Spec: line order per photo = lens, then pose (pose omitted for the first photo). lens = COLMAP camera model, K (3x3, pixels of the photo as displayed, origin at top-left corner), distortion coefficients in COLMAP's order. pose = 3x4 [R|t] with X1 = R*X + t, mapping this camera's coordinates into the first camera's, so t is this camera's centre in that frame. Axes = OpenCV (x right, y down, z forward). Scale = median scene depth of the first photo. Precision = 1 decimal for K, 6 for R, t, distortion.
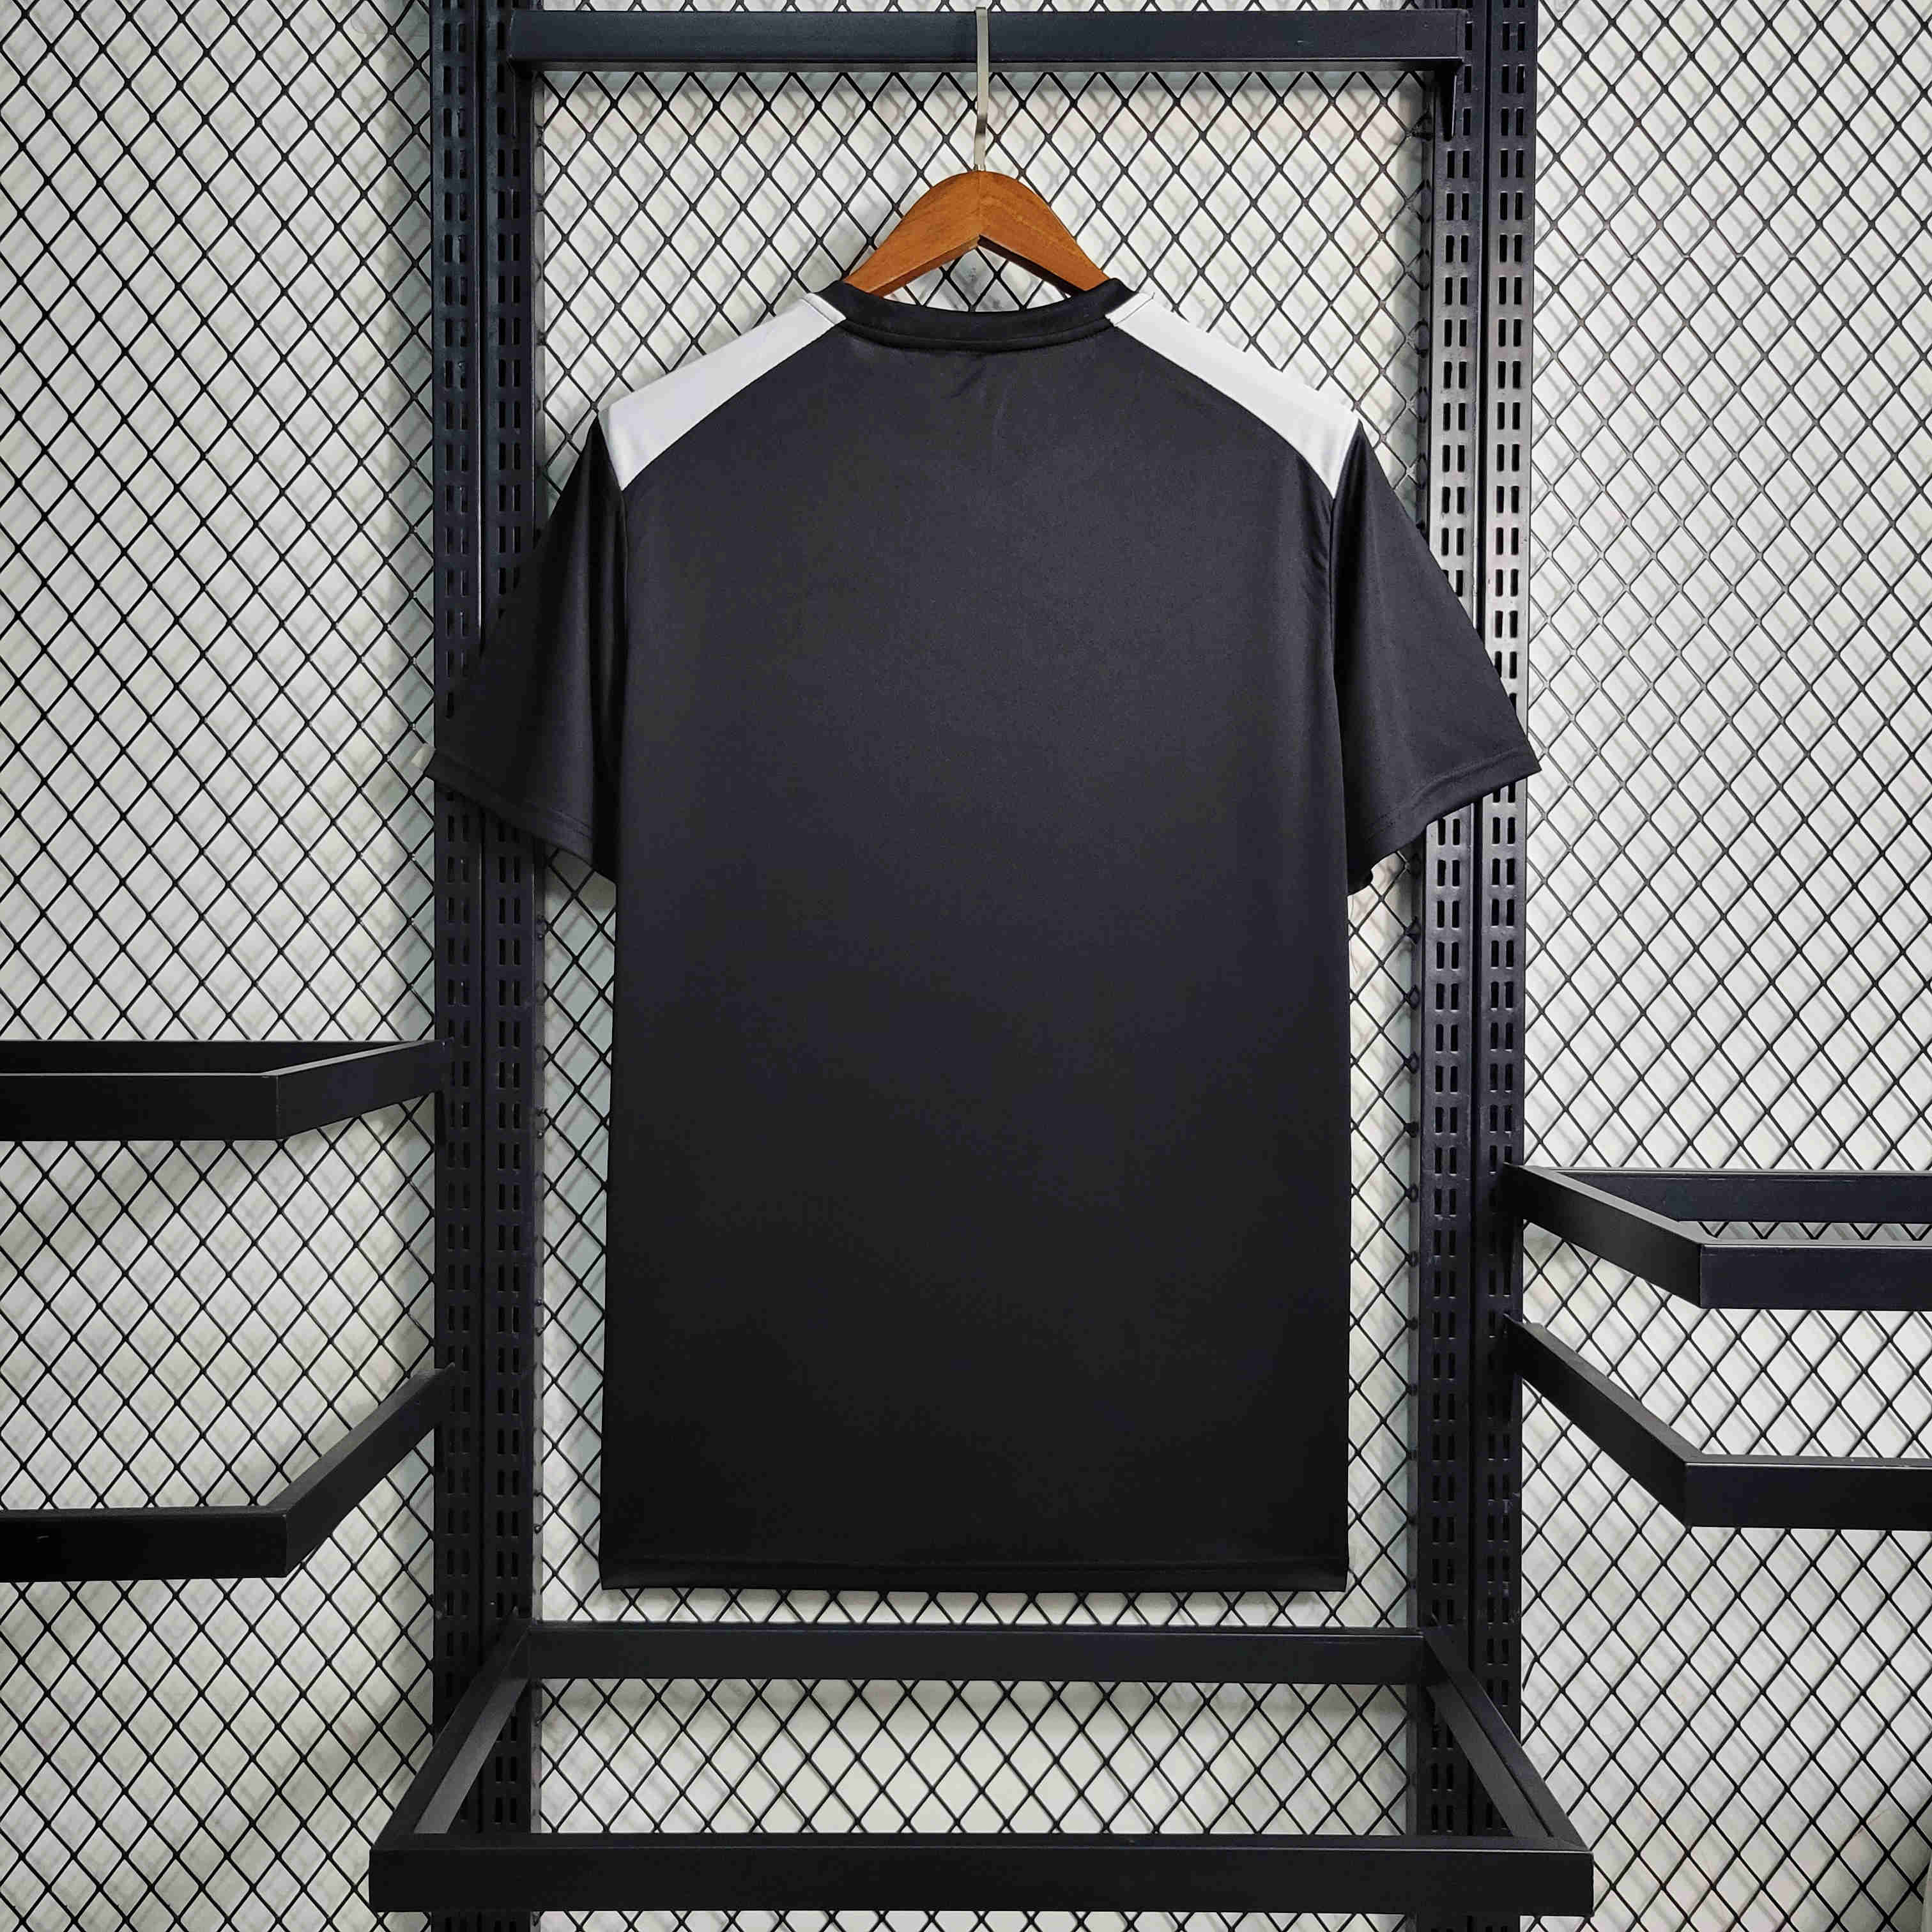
lens RADIAL K [[2059.4, 0, 962.4], [0, 2059.4, 979.0], [0, 0, 1]] dist [0.022532, 0.000000]
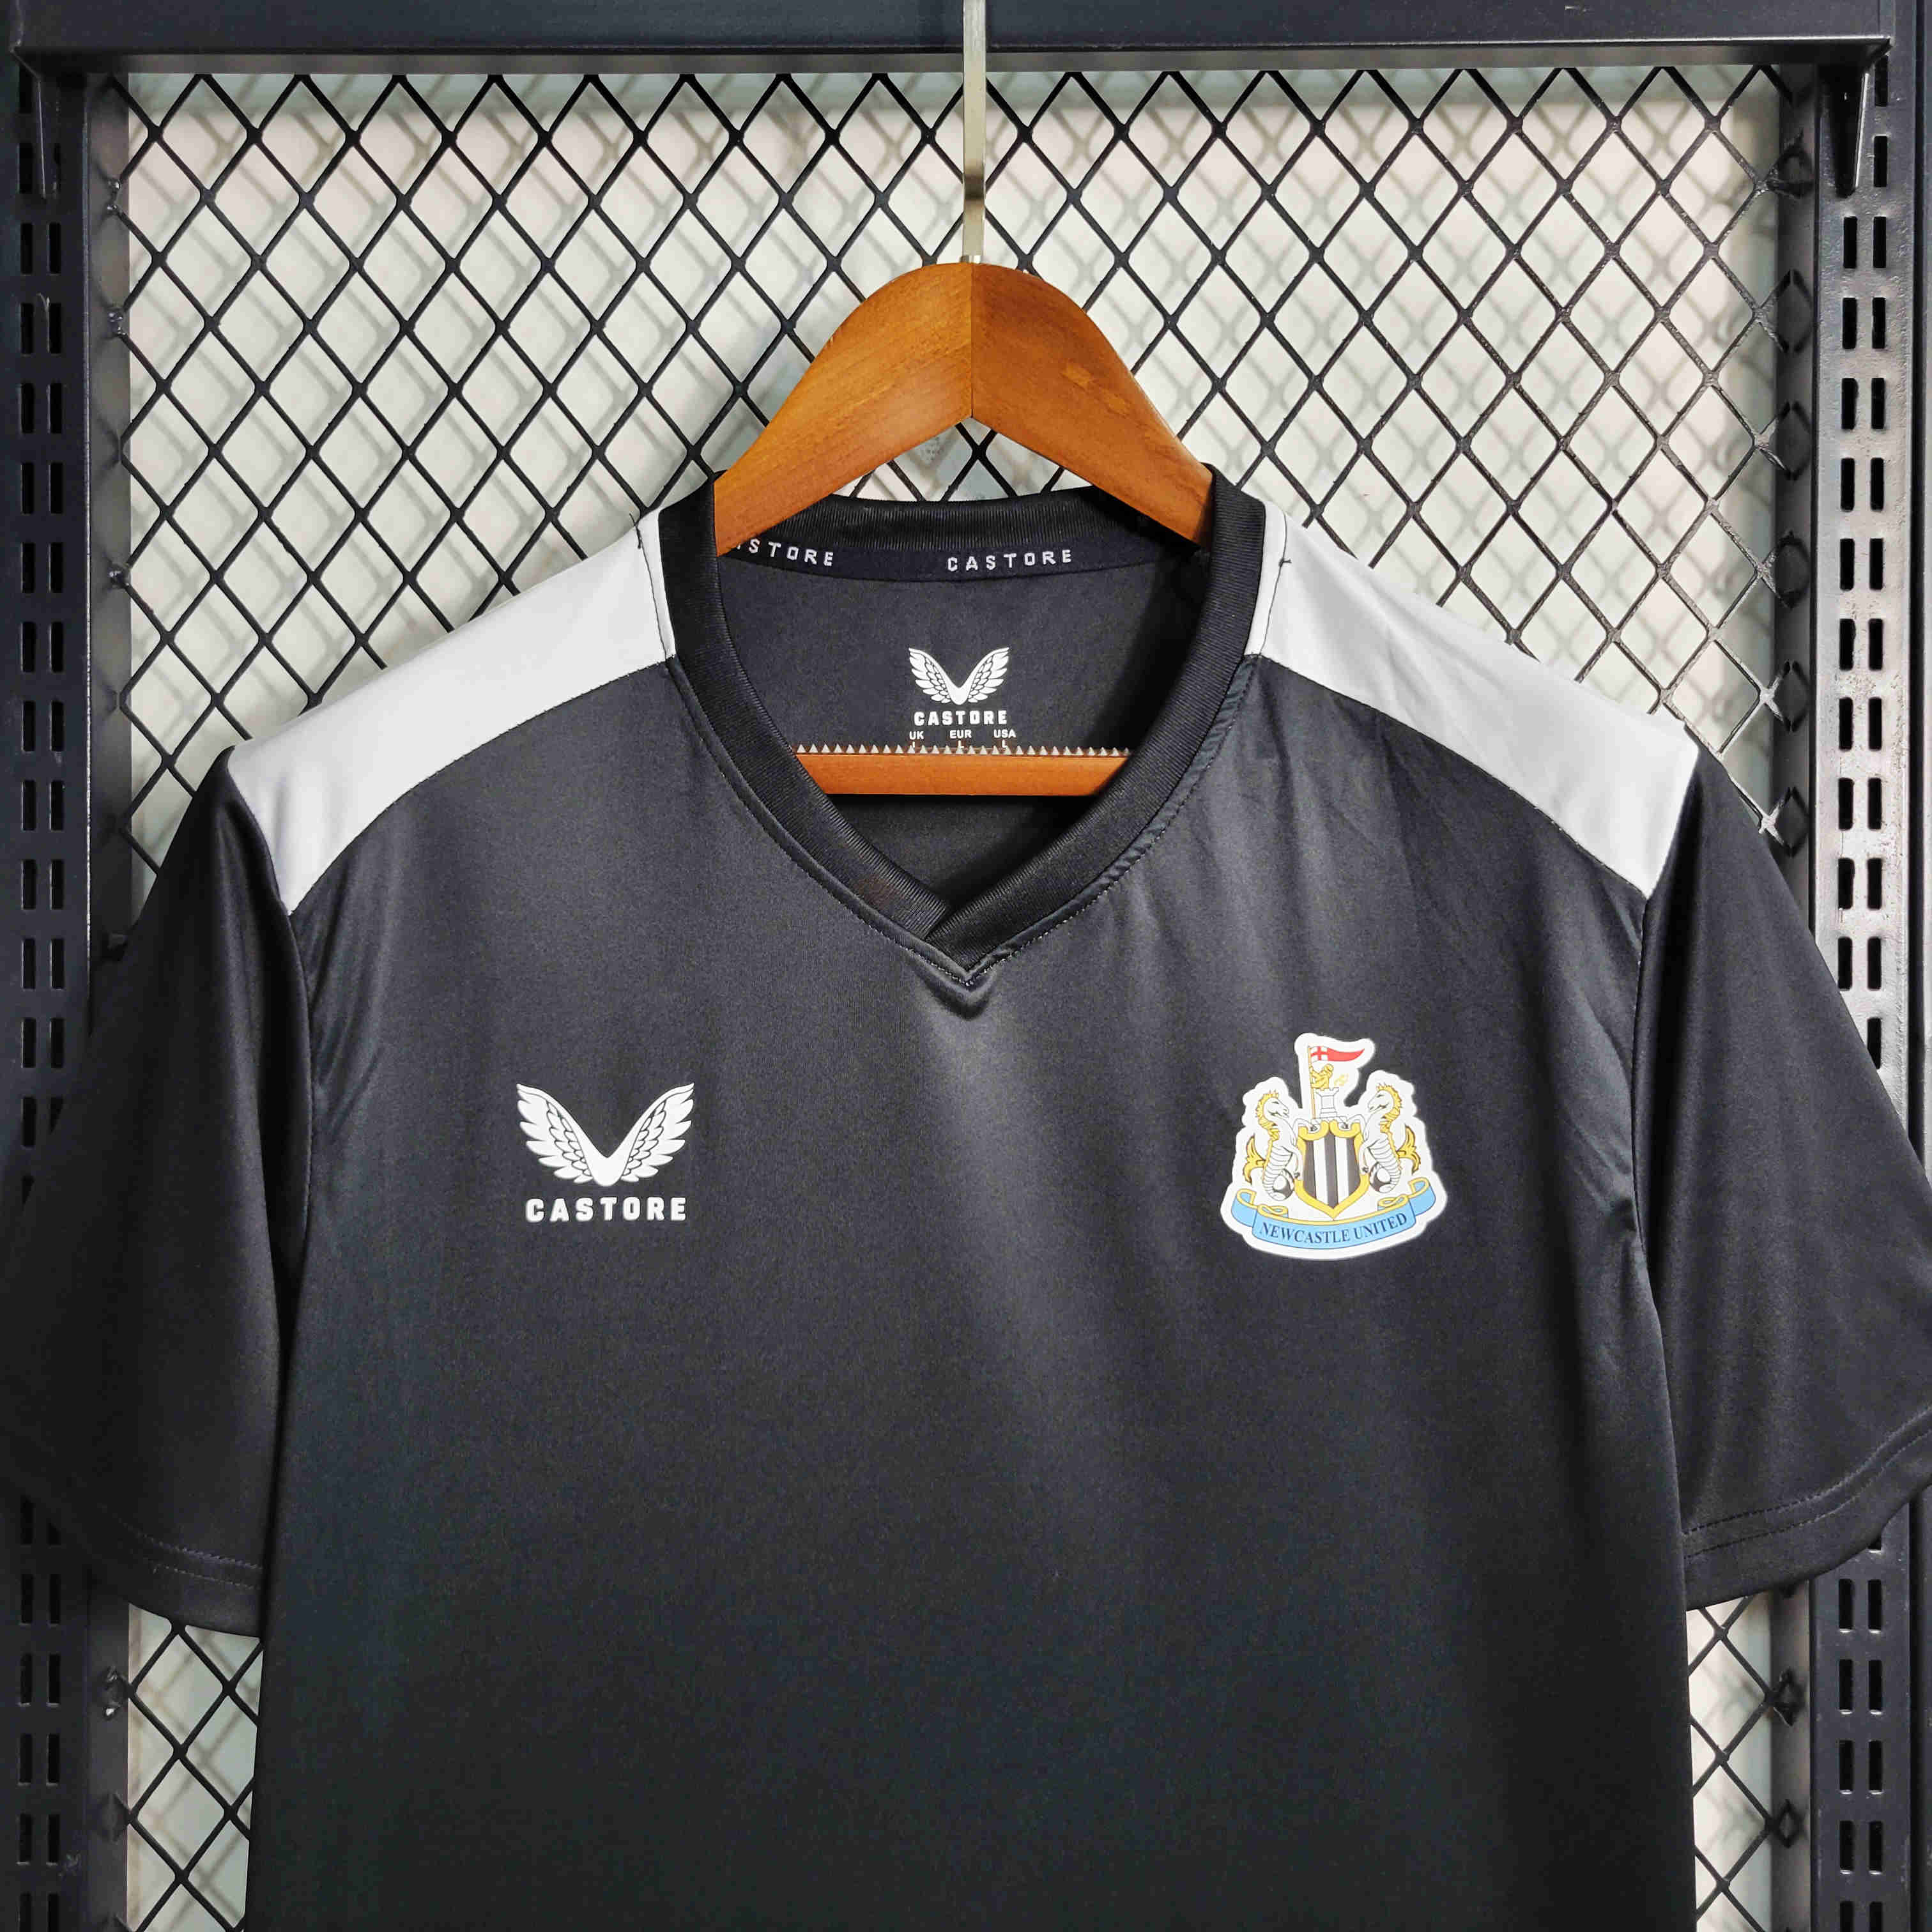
lens RADIAL K [[2059.4, 0, 978.4], [0, 2059.4, 951.2], [0, 0, 1]] dist [0.022532, 0.000000]
pose [[0.999986, -0.004756, -0.002206, 0.015196], [0.004701, 0.999696, -0.024185, -0.176341], [0.002320, 0.024175, 0.999705, 0.417149]]
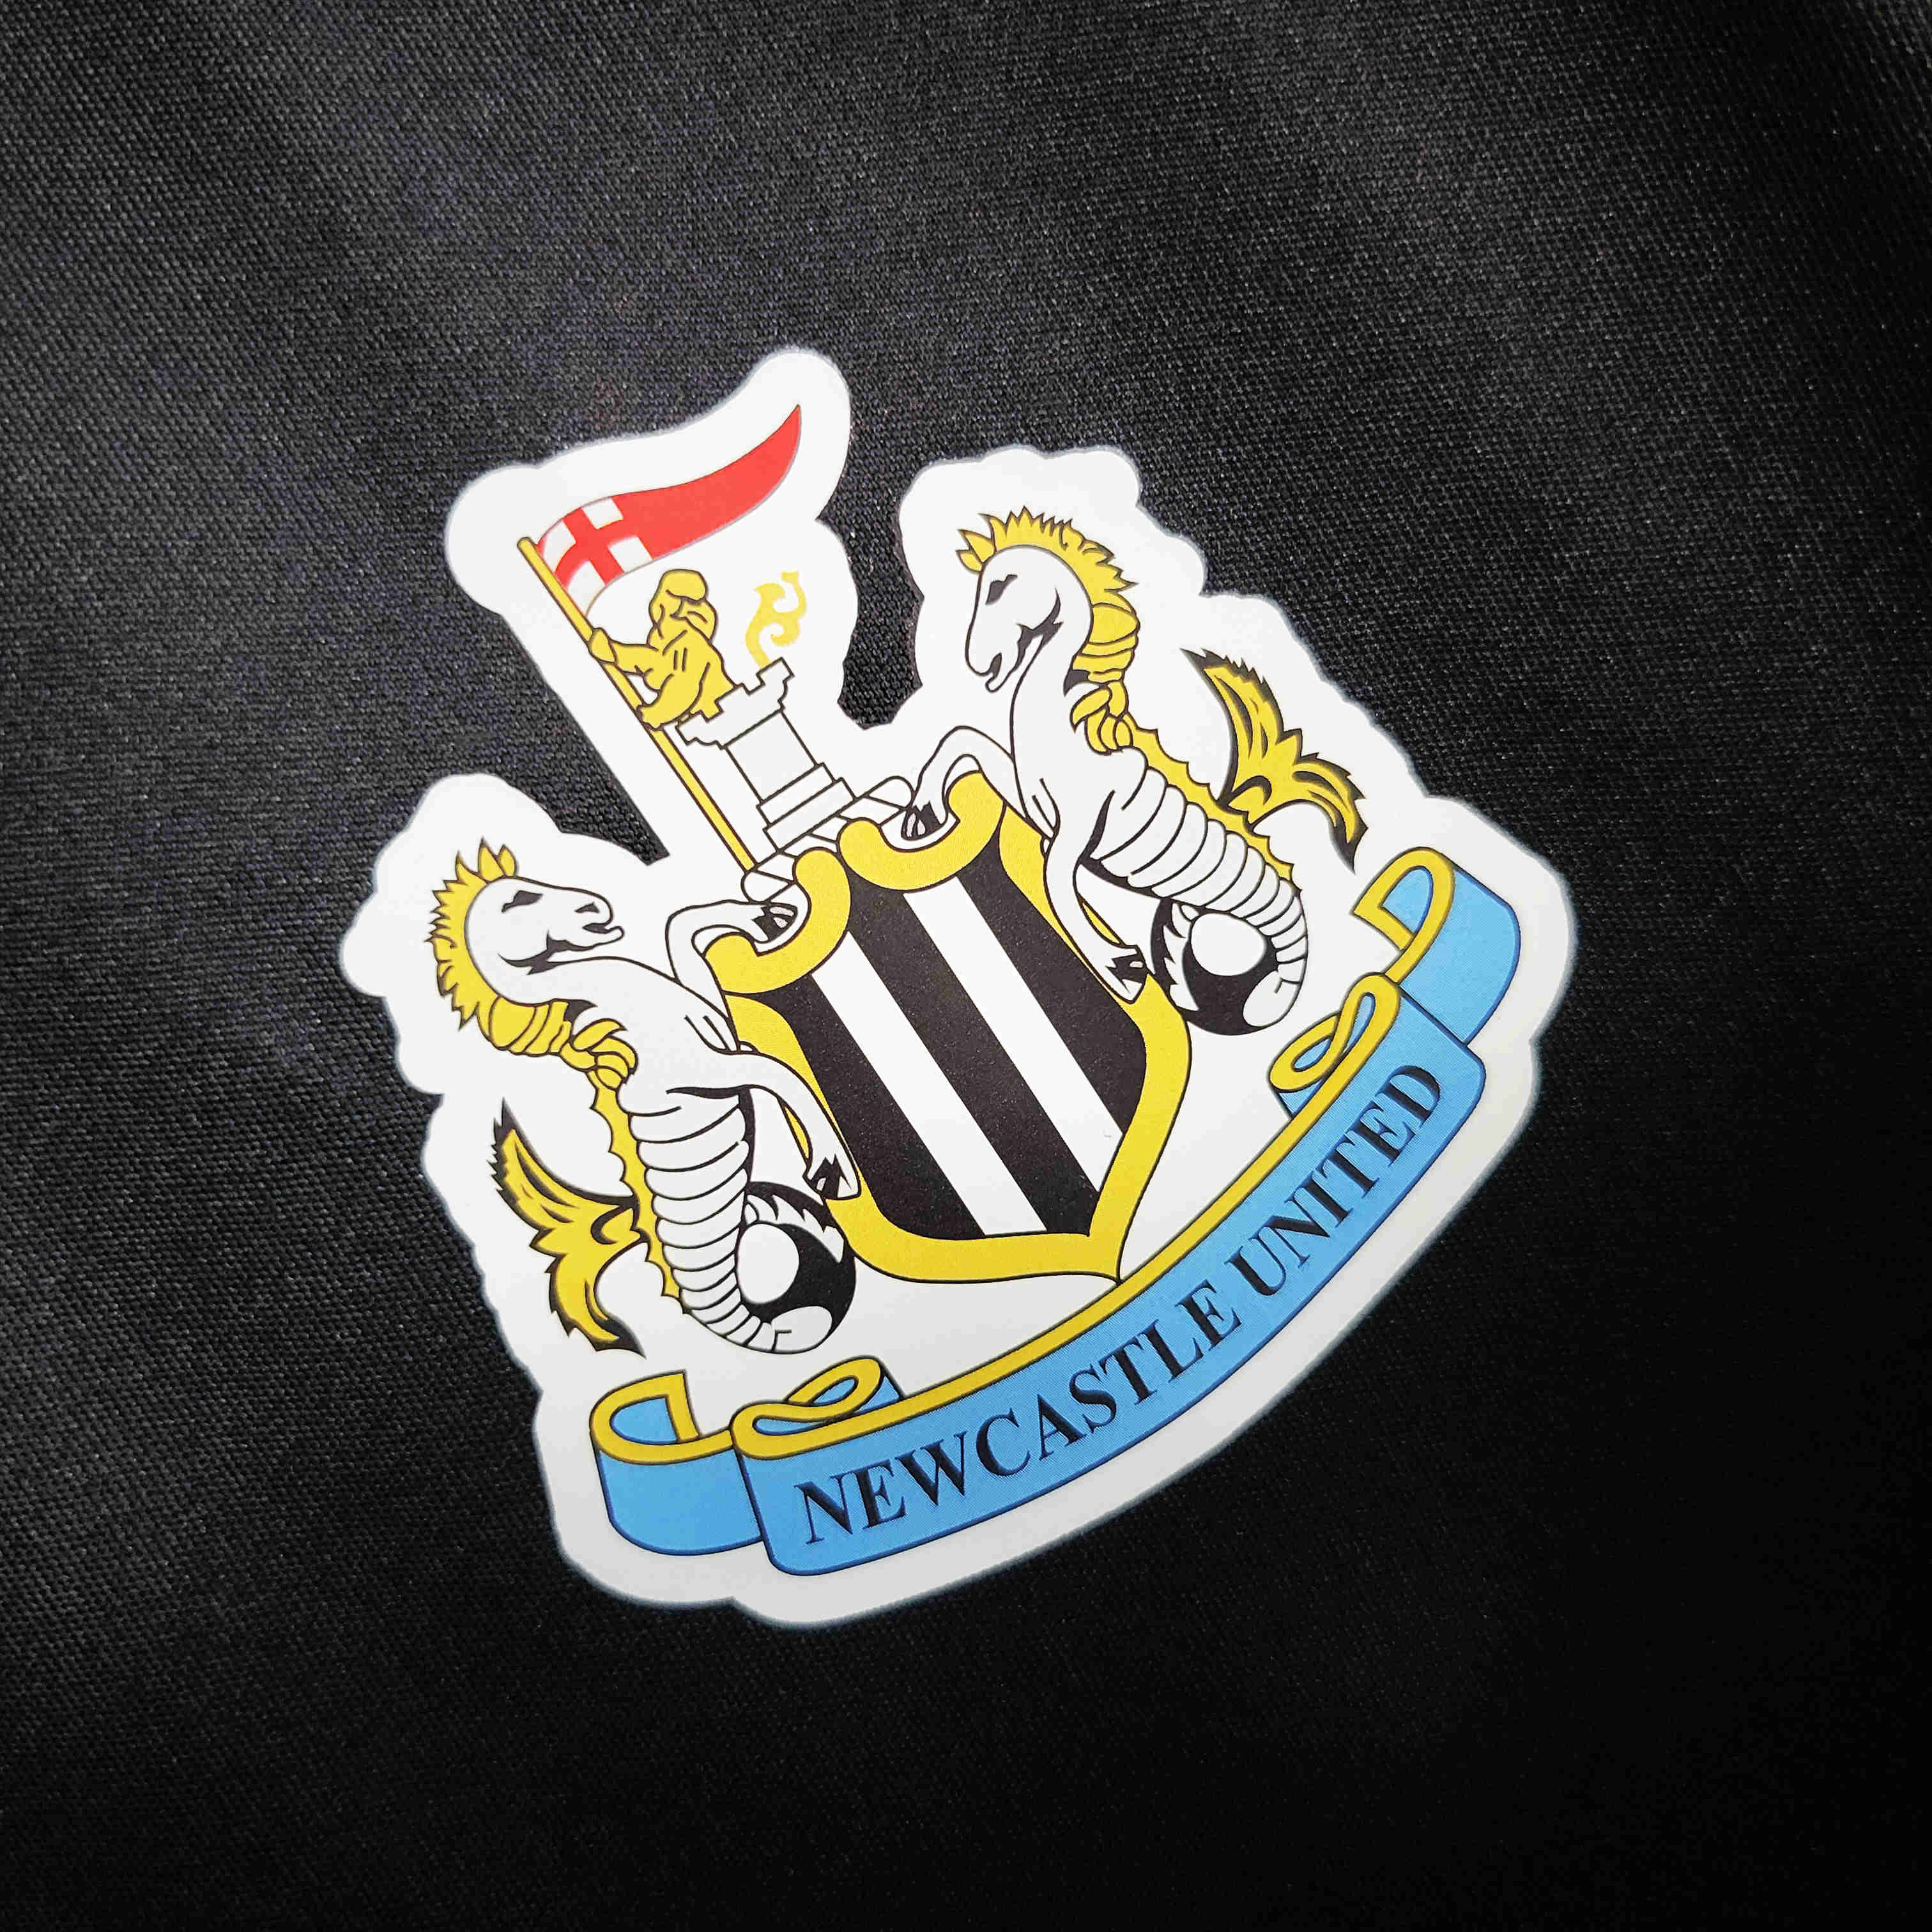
lens RADIAL K [[2059.4, 0, 955.6], [0, 2059.4, 965.2], [0, 0, 1]] dist [0.022532, 0.000000]
pose [[0.860102, -0.508135, 0.044985, 0.086177], [0.506988, 0.861248, 0.034872, -0.146813], [-0.056463, -0.007187, 0.998379, 0.771741]]
